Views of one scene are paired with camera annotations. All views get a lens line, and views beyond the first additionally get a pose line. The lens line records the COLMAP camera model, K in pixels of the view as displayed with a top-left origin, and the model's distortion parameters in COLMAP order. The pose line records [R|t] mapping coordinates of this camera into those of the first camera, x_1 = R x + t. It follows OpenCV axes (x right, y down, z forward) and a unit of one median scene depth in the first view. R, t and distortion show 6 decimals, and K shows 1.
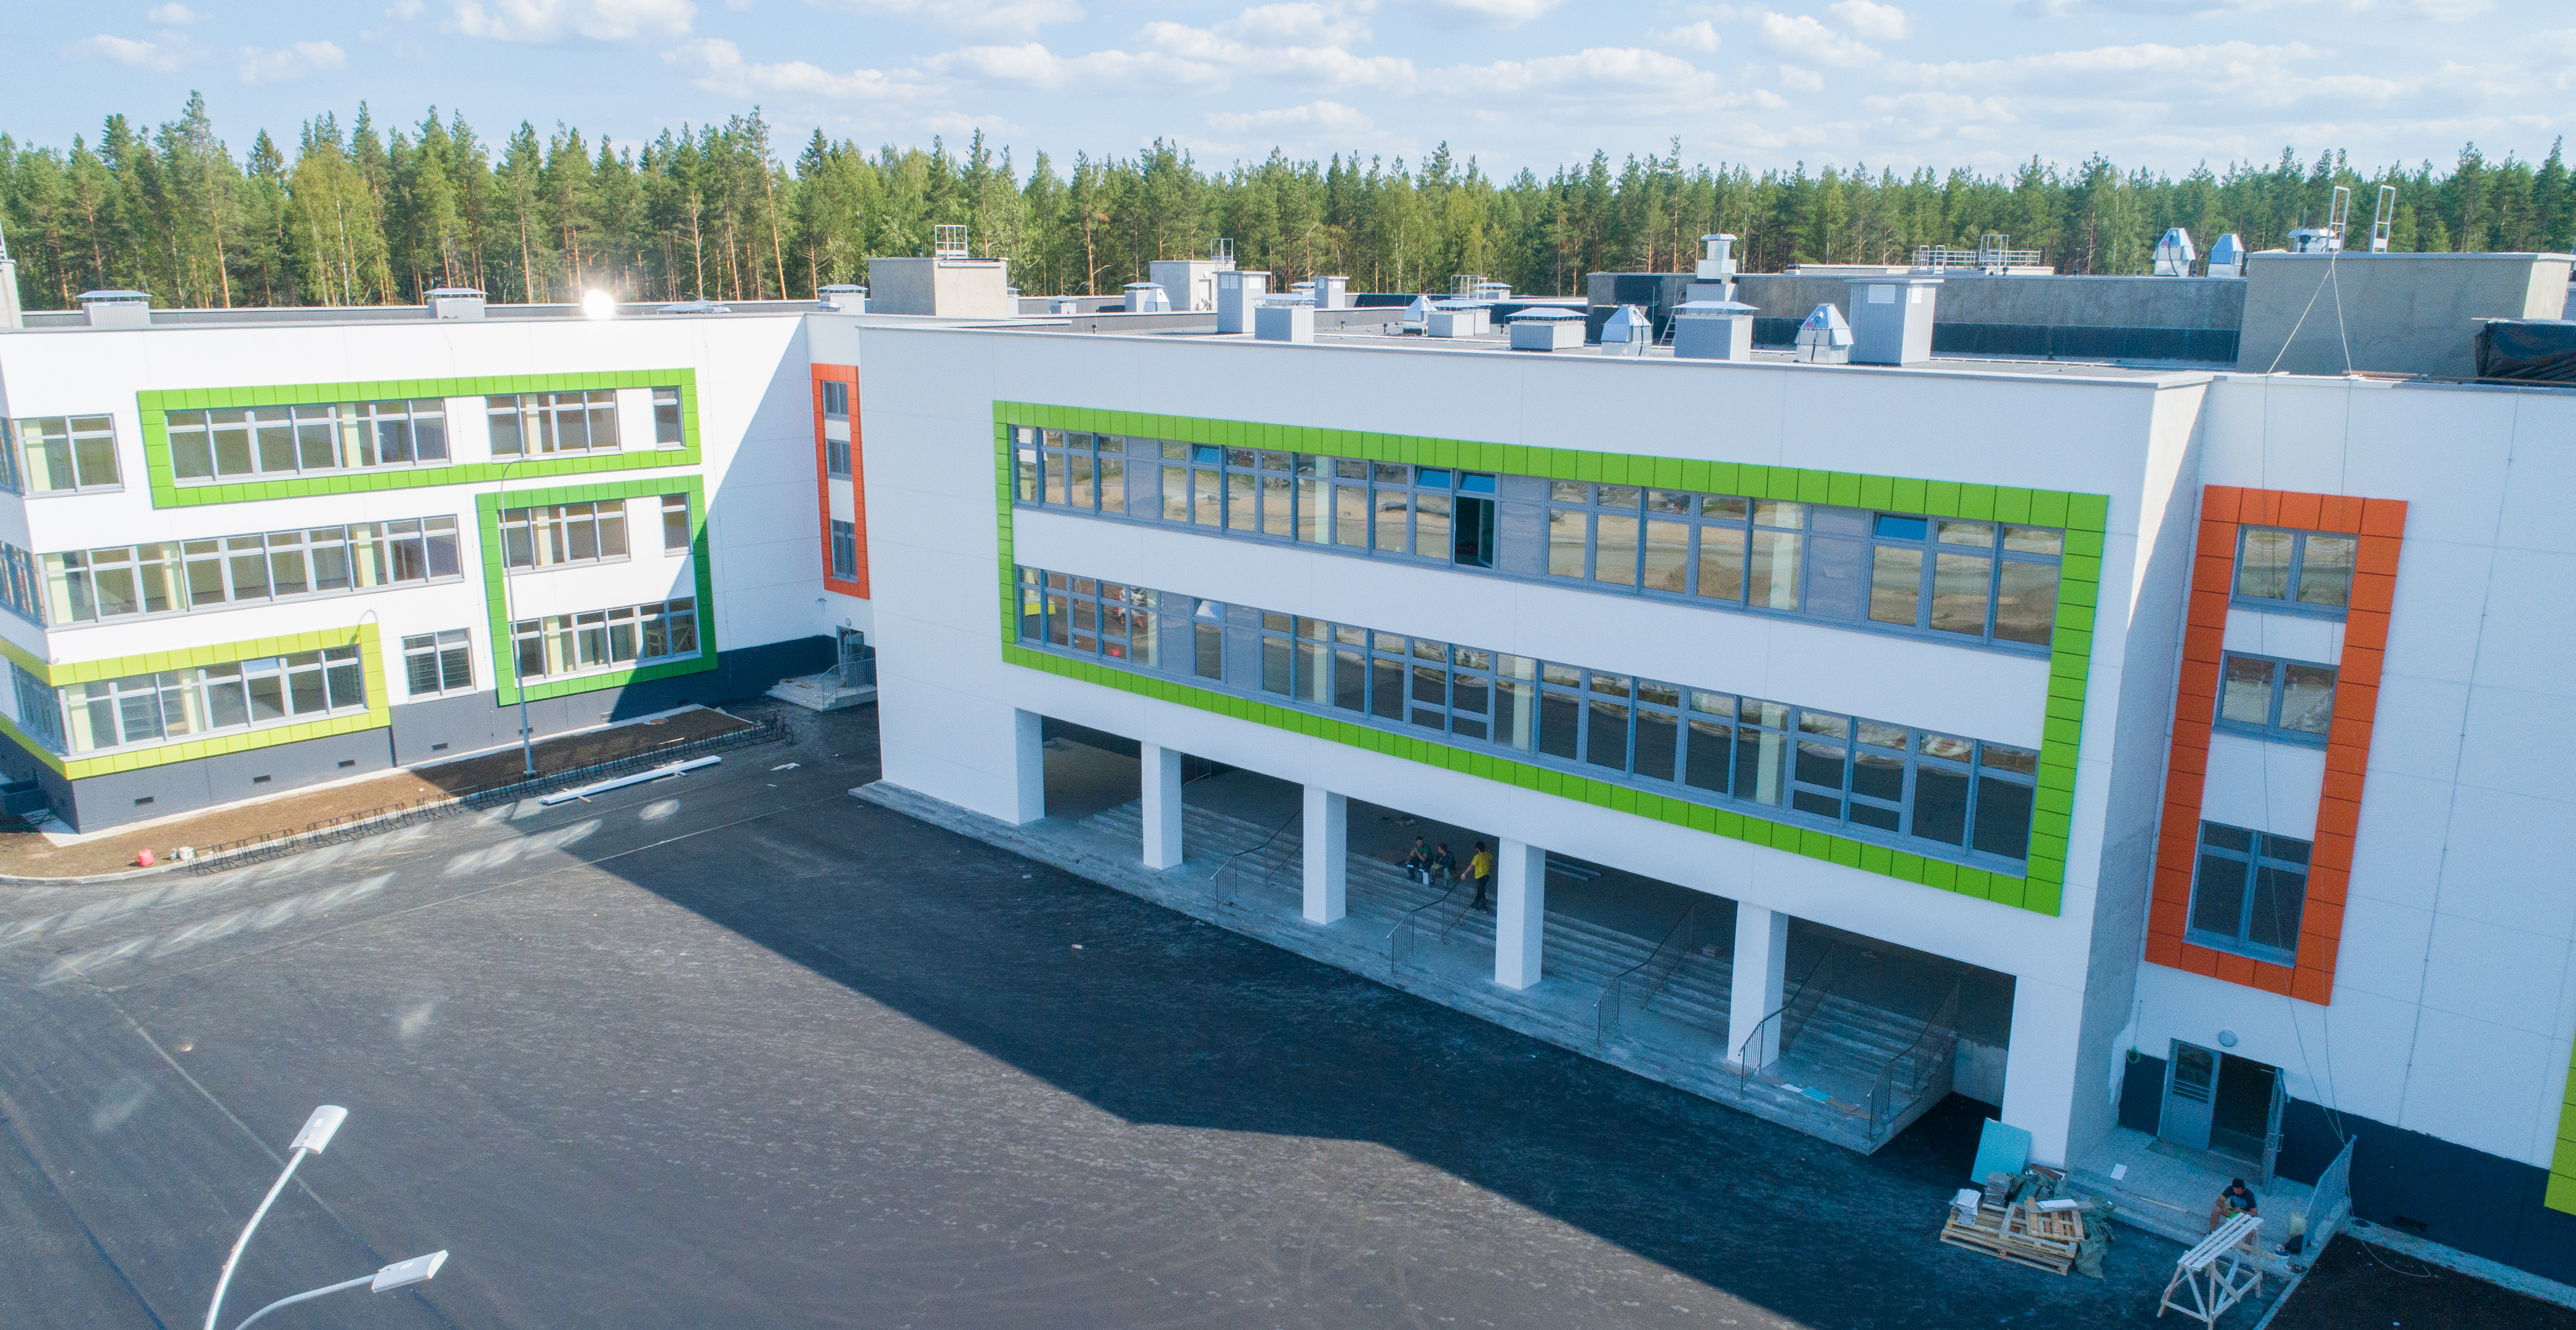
lens RADIAL K [[1788.0, 0, 1288.1], [0, 1788.0, 719.4], [0, 0, 1]] dist [-0.006721, 0.001310]
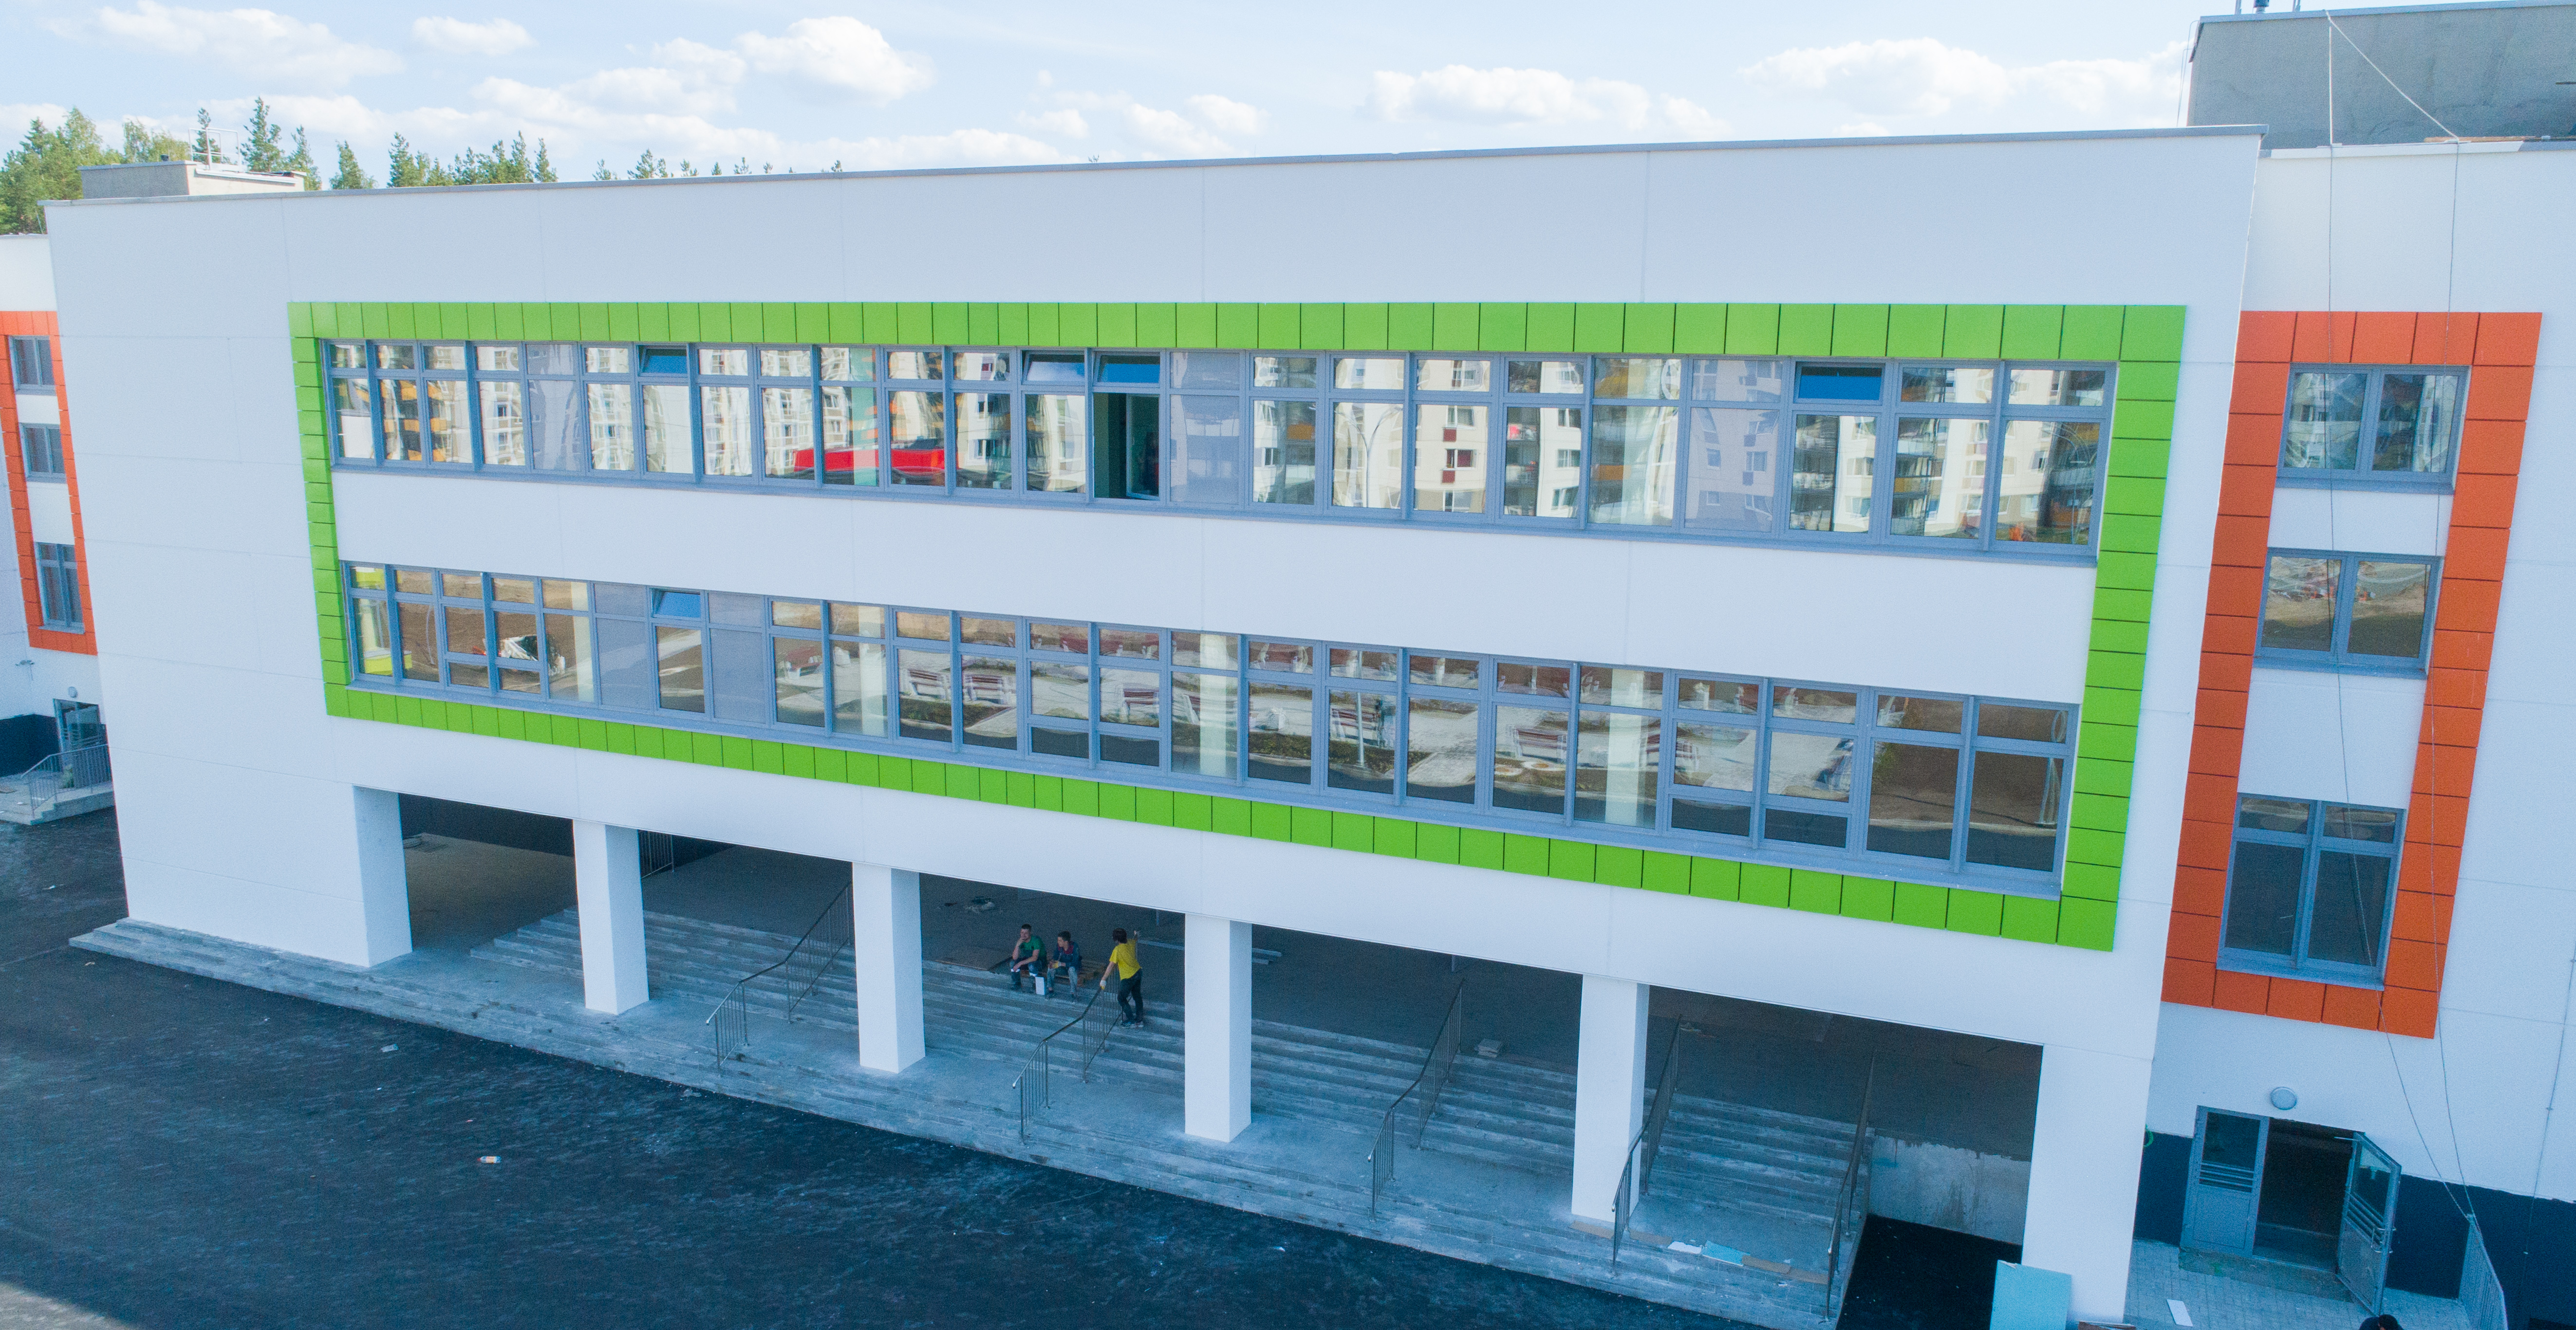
lens RADIAL K [[1788.0, 0, 1288.1], [0, 1788.0, 719.4], [0, 0, 1]] dist [-0.006721, 0.001310]
pose [[0.942738, -0.058467, 0.328370, -0.055164], [0.072282, 0.996933, -0.030012, 0.016196], [-0.325608, 0.052029, 0.944072, 0.346872]]
